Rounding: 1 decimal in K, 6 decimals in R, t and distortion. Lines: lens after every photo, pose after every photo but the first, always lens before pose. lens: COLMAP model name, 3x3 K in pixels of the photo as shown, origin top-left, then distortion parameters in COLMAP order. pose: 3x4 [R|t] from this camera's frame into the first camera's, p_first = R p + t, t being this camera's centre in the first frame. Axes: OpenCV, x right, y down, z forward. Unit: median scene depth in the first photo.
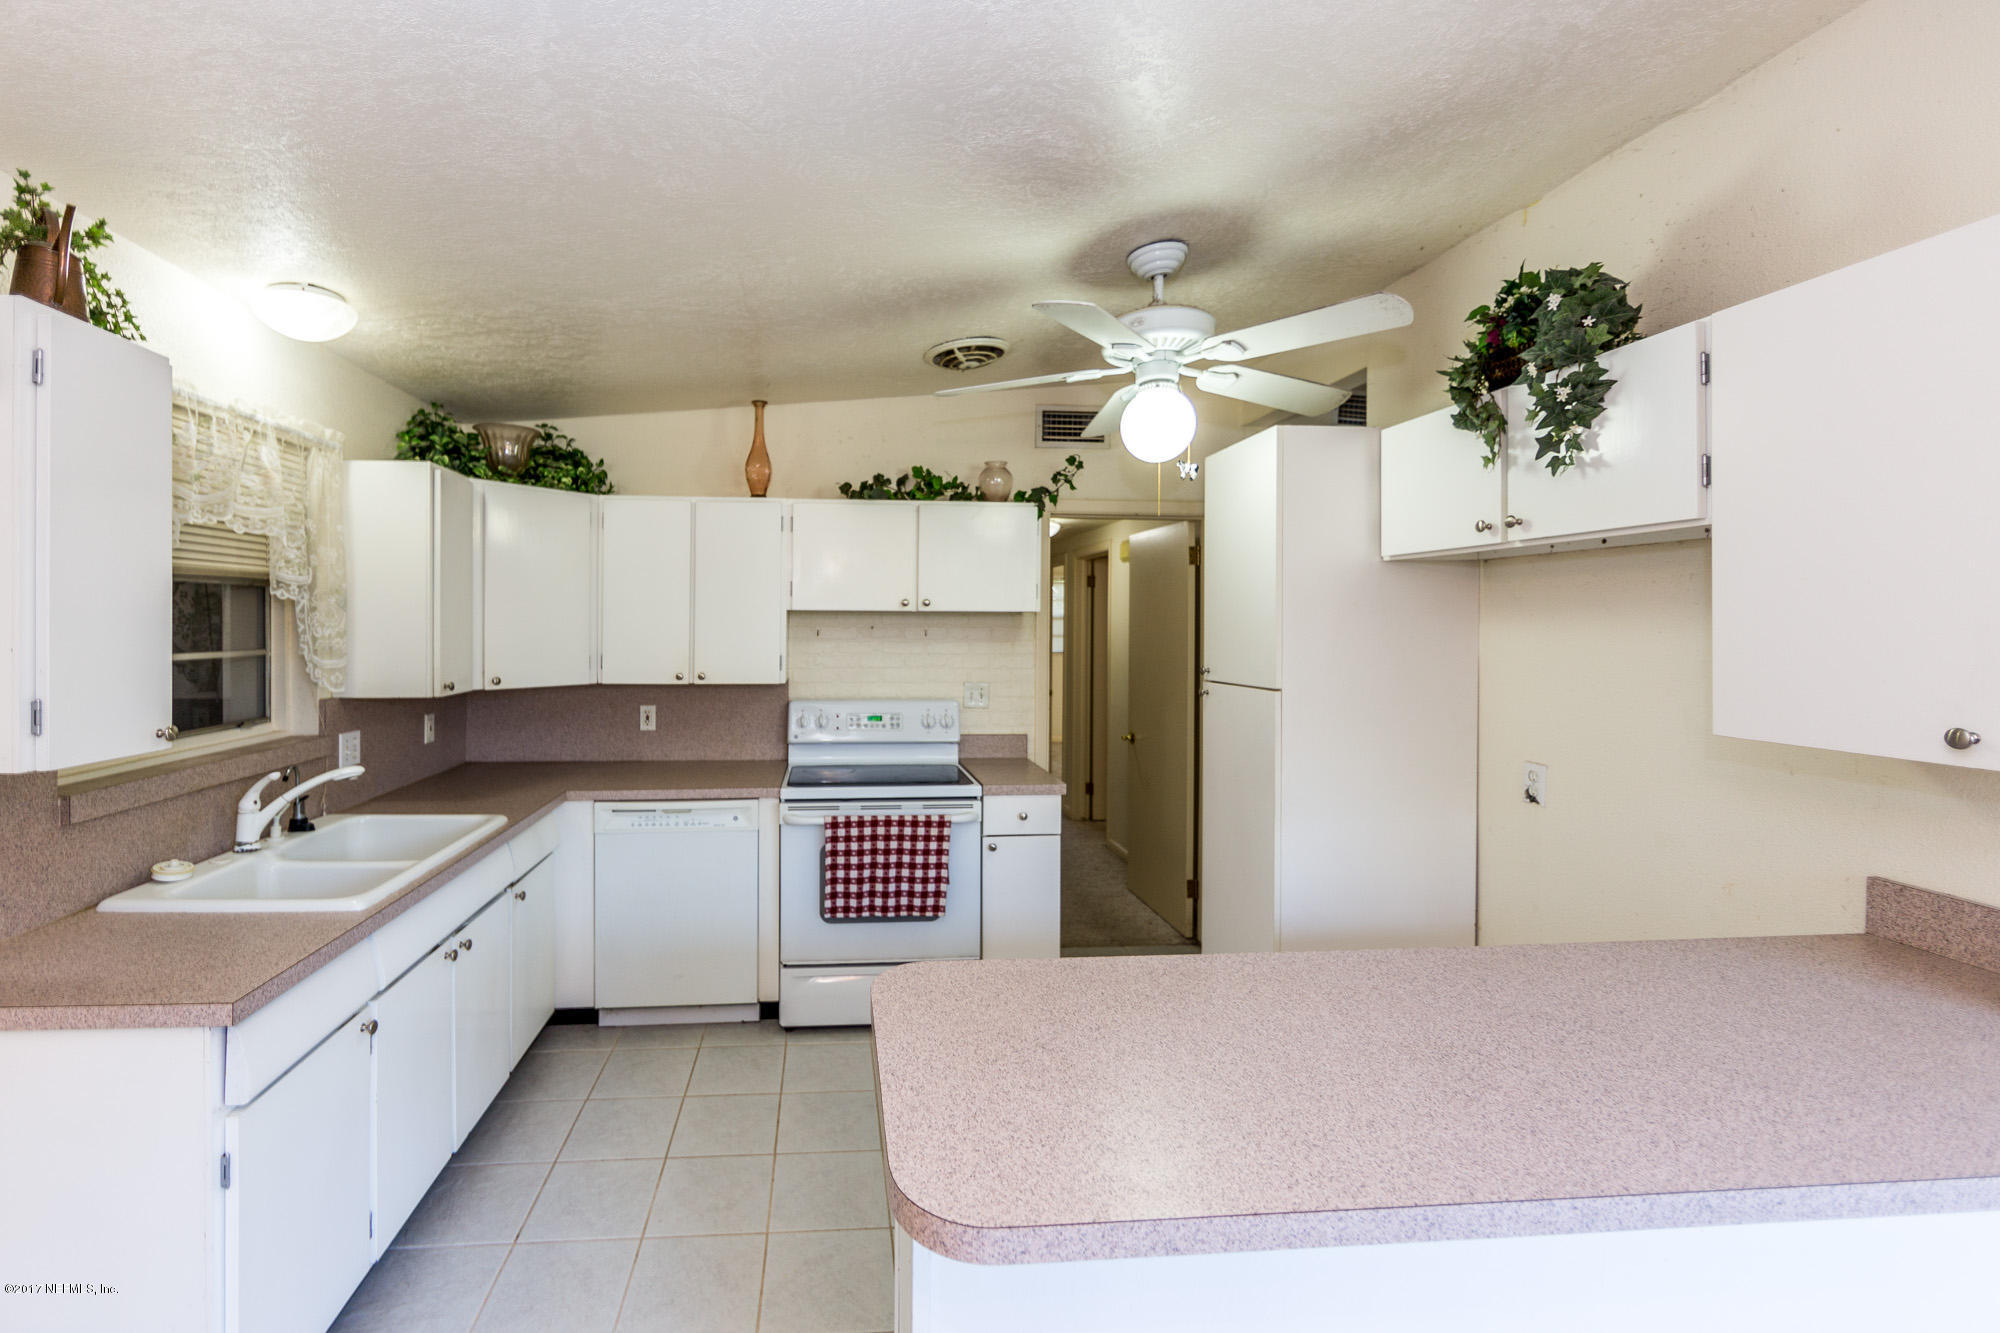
lens RADIAL K [[836.9, 0, 1000.0], [0, 836.9, 630.0], [0, 0, 1]] dist [-0.000043, -0.000116]
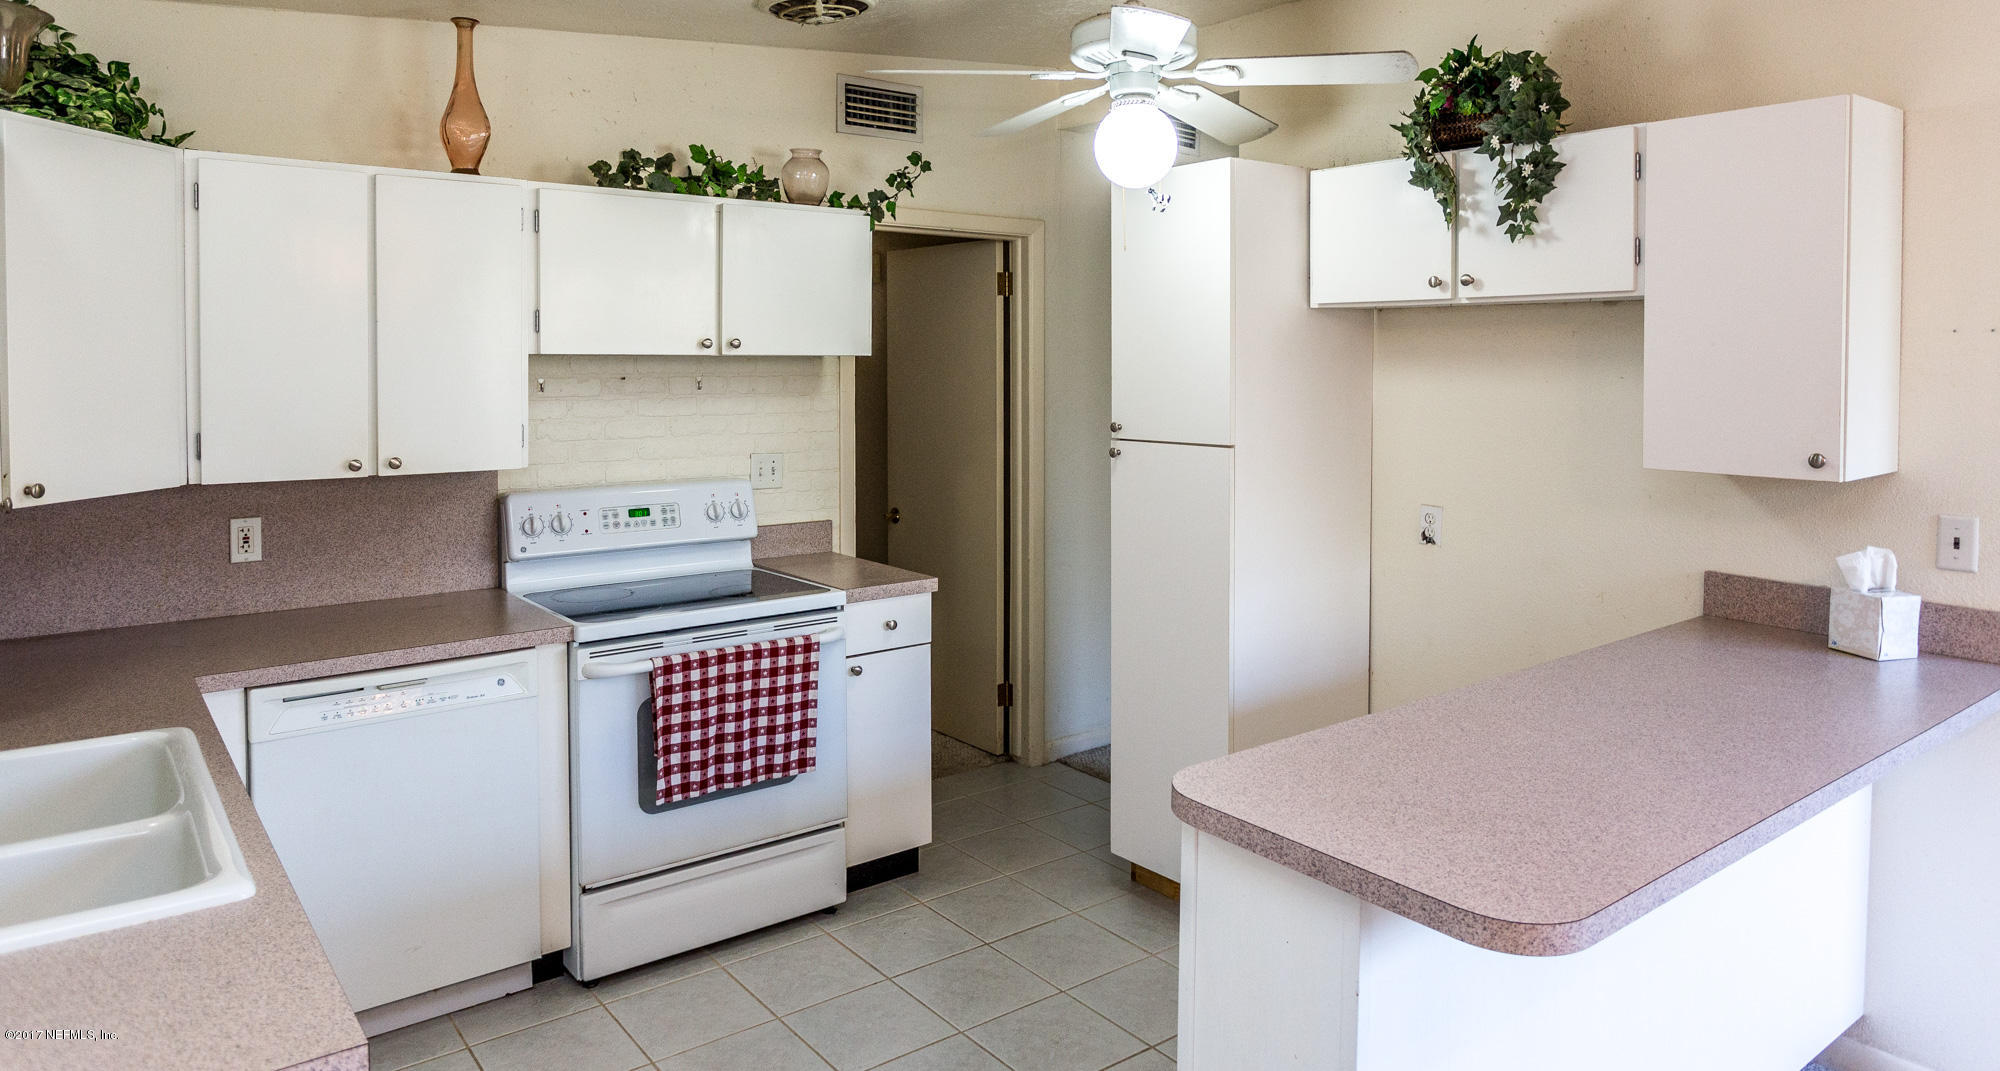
lens RADIAL K [[1232.5, 0, 999.9], [0, 1232.5, 390.0], [0, 0, 1]] dist [-0.001421, 0.000840]
pose [[0.833707, -0.016523, 0.551960, -0.522511], [0.002297, 0.999647, 0.026455, -0.022297], [-0.552203, -0.020788, 0.833451, 0.010770]]
